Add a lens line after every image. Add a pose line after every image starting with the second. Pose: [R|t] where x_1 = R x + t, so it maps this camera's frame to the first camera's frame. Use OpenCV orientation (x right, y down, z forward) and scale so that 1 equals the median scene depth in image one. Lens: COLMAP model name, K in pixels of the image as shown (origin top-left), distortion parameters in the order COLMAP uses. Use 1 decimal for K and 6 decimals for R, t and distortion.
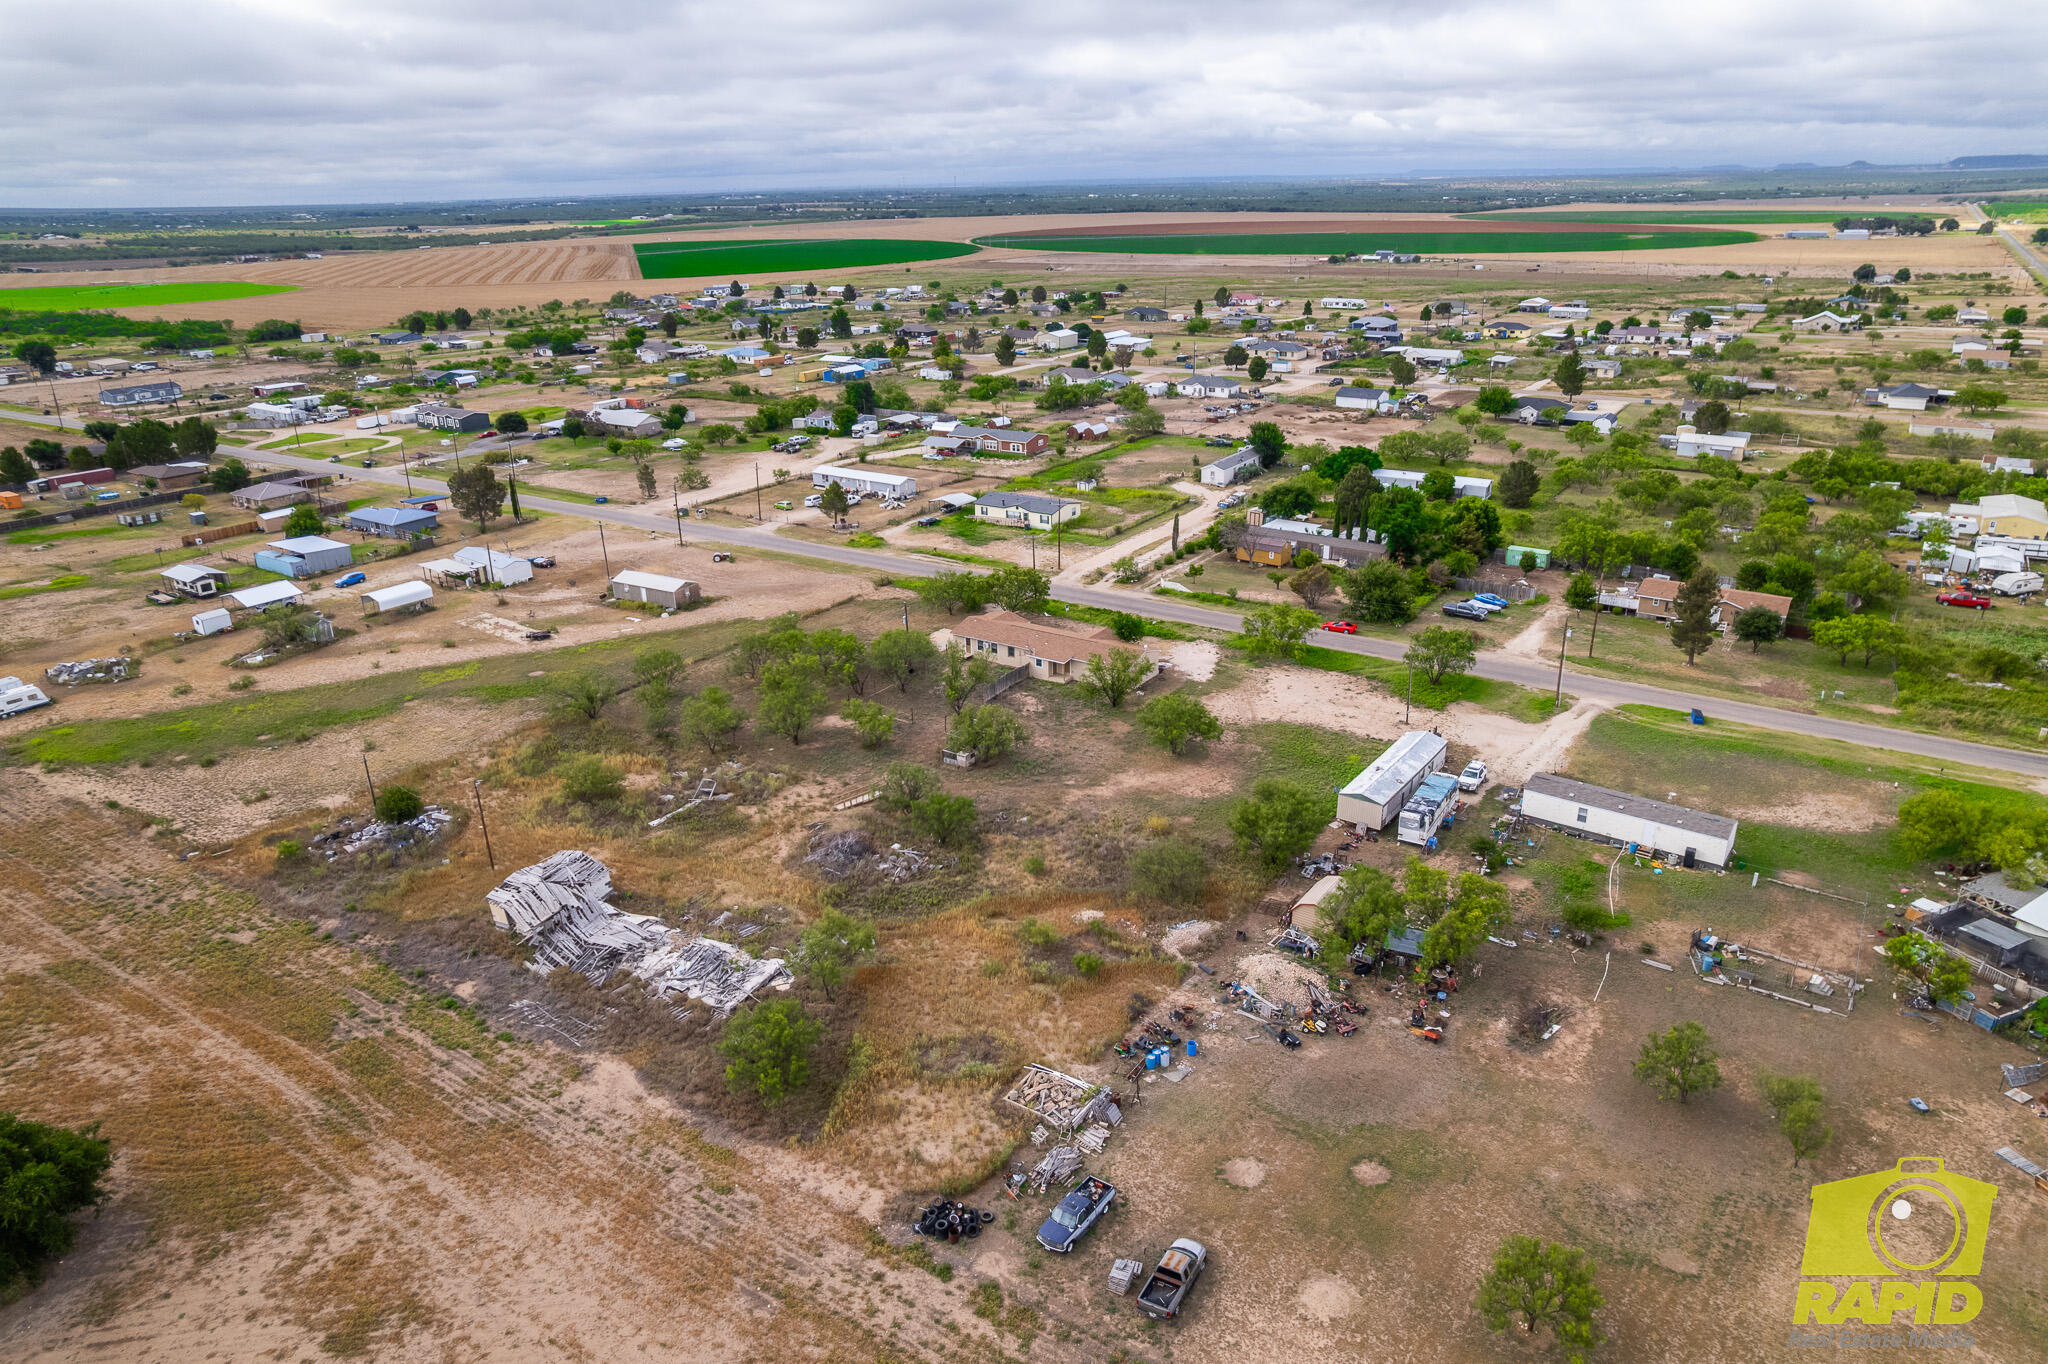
lens RADIAL K [[1311.5, 0, 1035.6], [0, 1311.5, 690.7], [0, 0, 1]] dist [-0.073825, 0.067808]
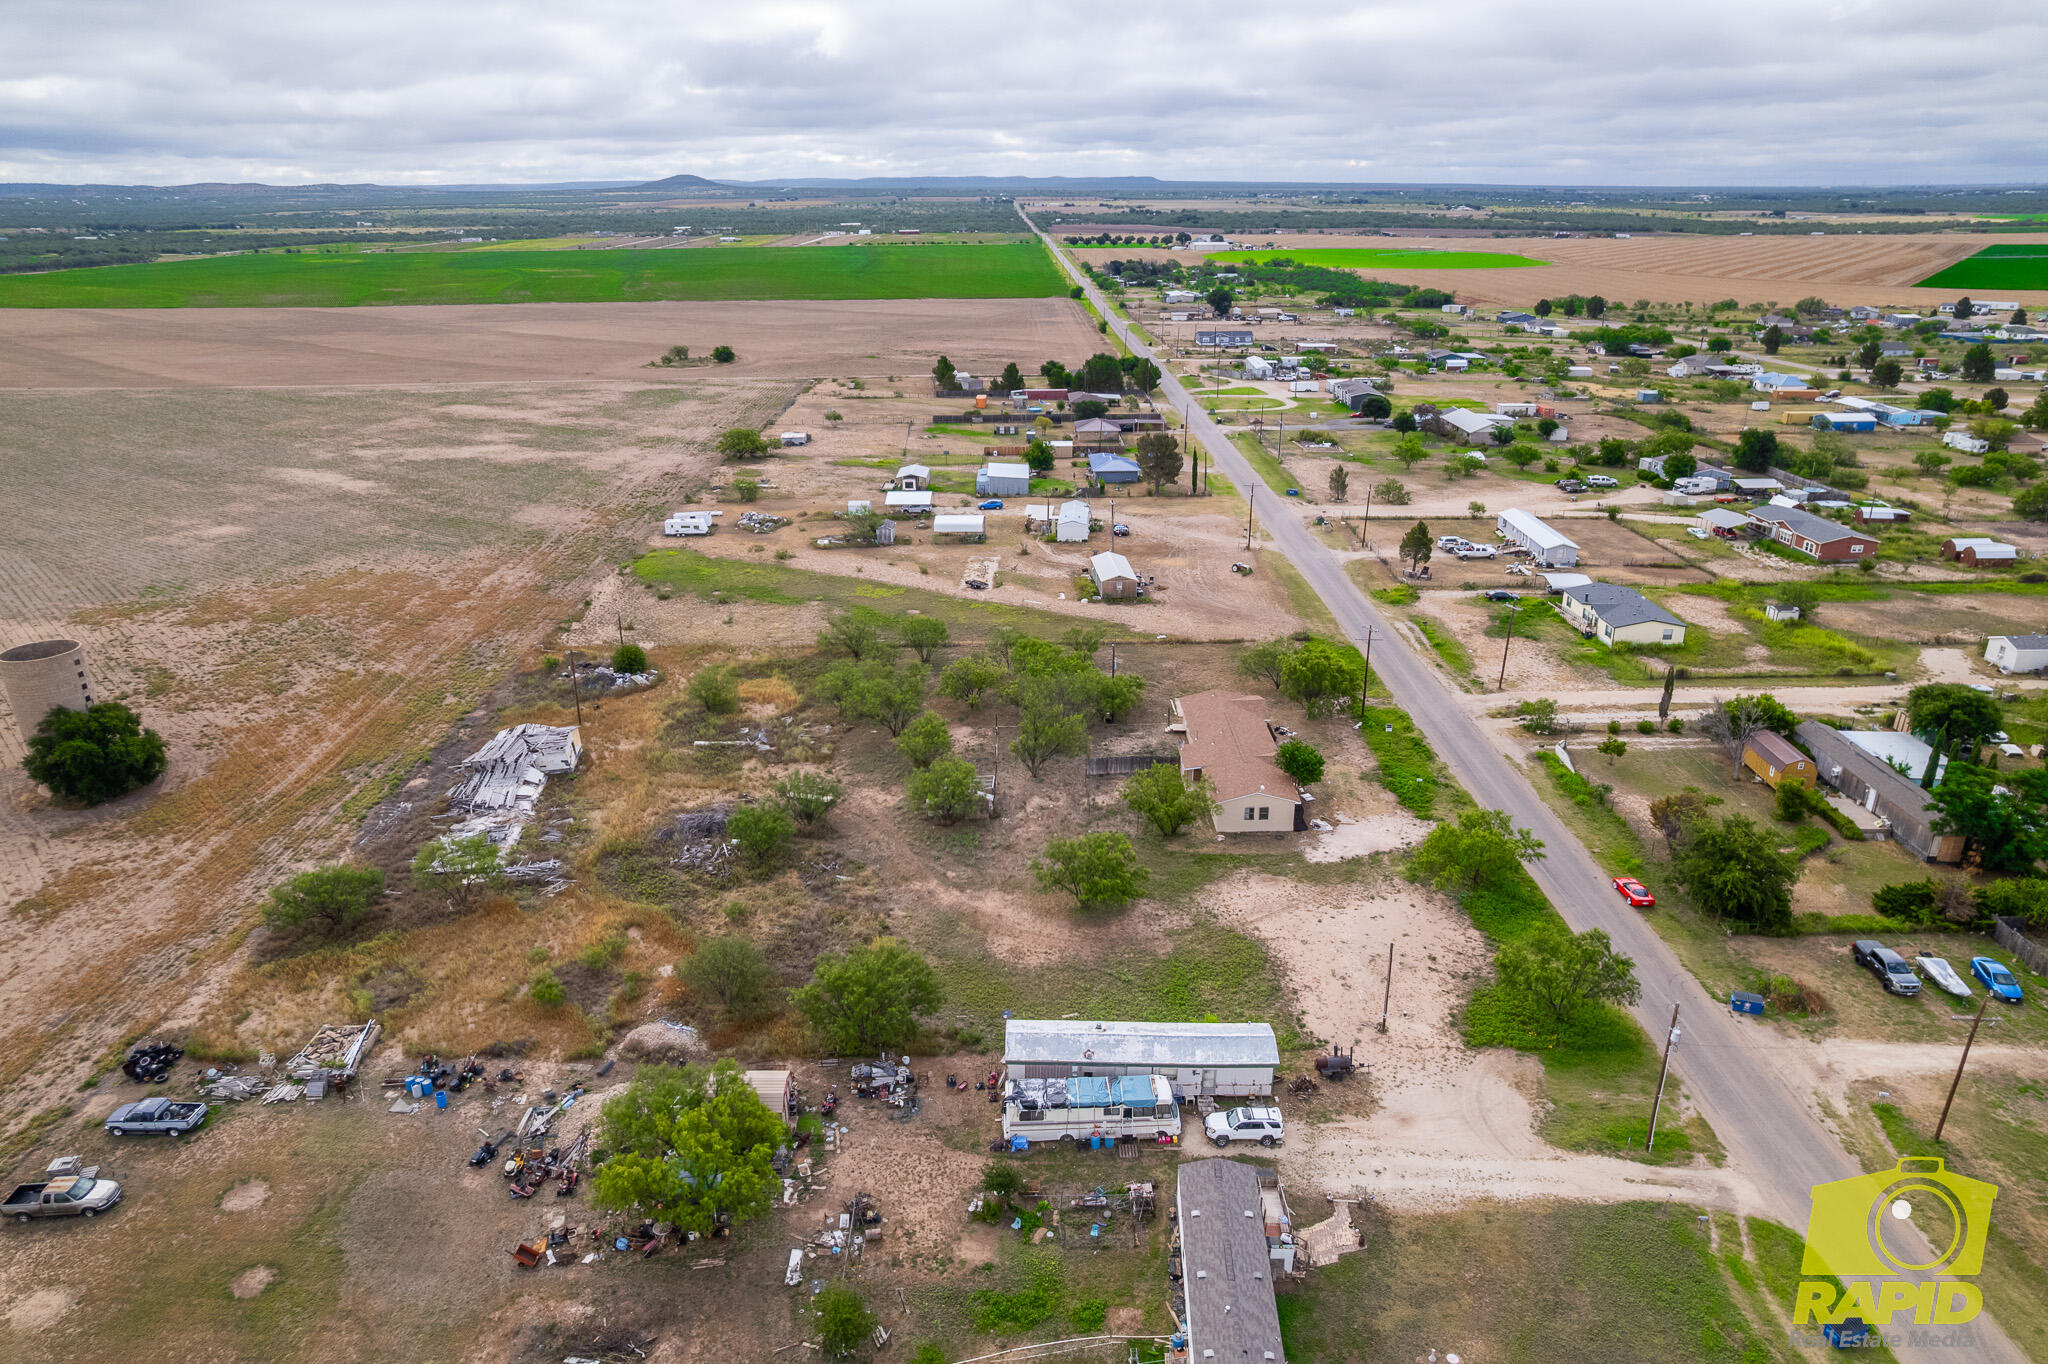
lens RADIAL K [[1311.5, 0, 1029.5], [0, 1311.5, 696.2], [0, 0, 1]] dist [-0.073825, 0.067808]
pose [[0.567331, 0.318715, -0.759313, 0.459408], [-0.306385, 0.937566, 0.164615, -0.135110], [0.764371, 0.139251, 0.629560, 0.322646]]
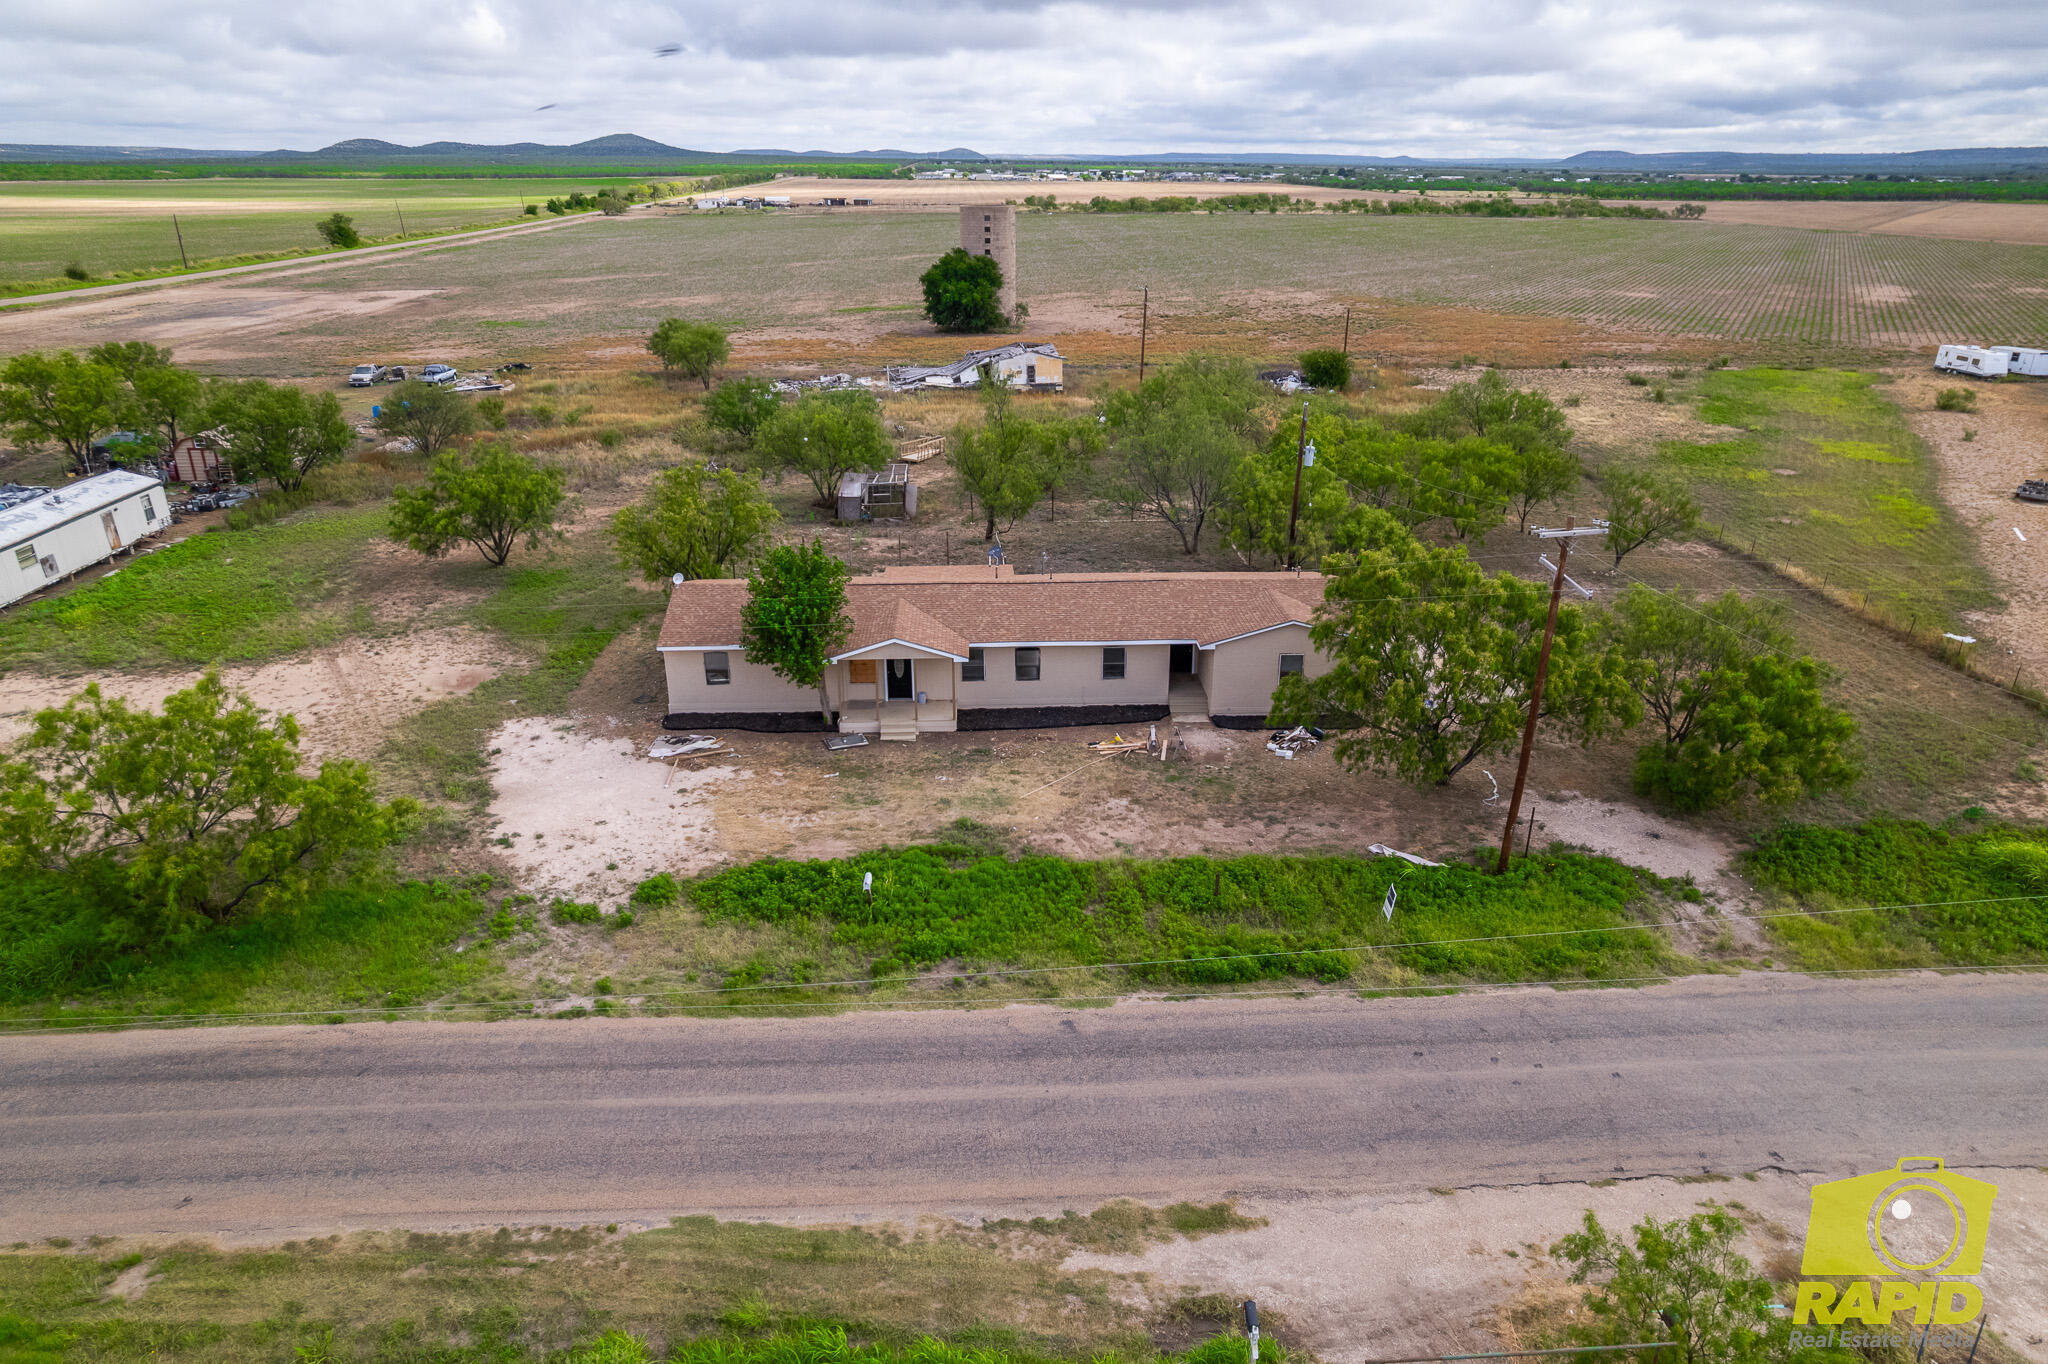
lens RADIAL K [[1311.5, 0, 1029.7], [0, 1311.5, 689.3], [0, 0, 1]] dist [-0.073825, 0.067808]
pose [[-0.806348, 0.240328, -0.540412, 0.156395], [-0.202597, 0.746204, 0.634140, -0.188853], [0.555659, 0.620823, -0.553011, 0.997004]]
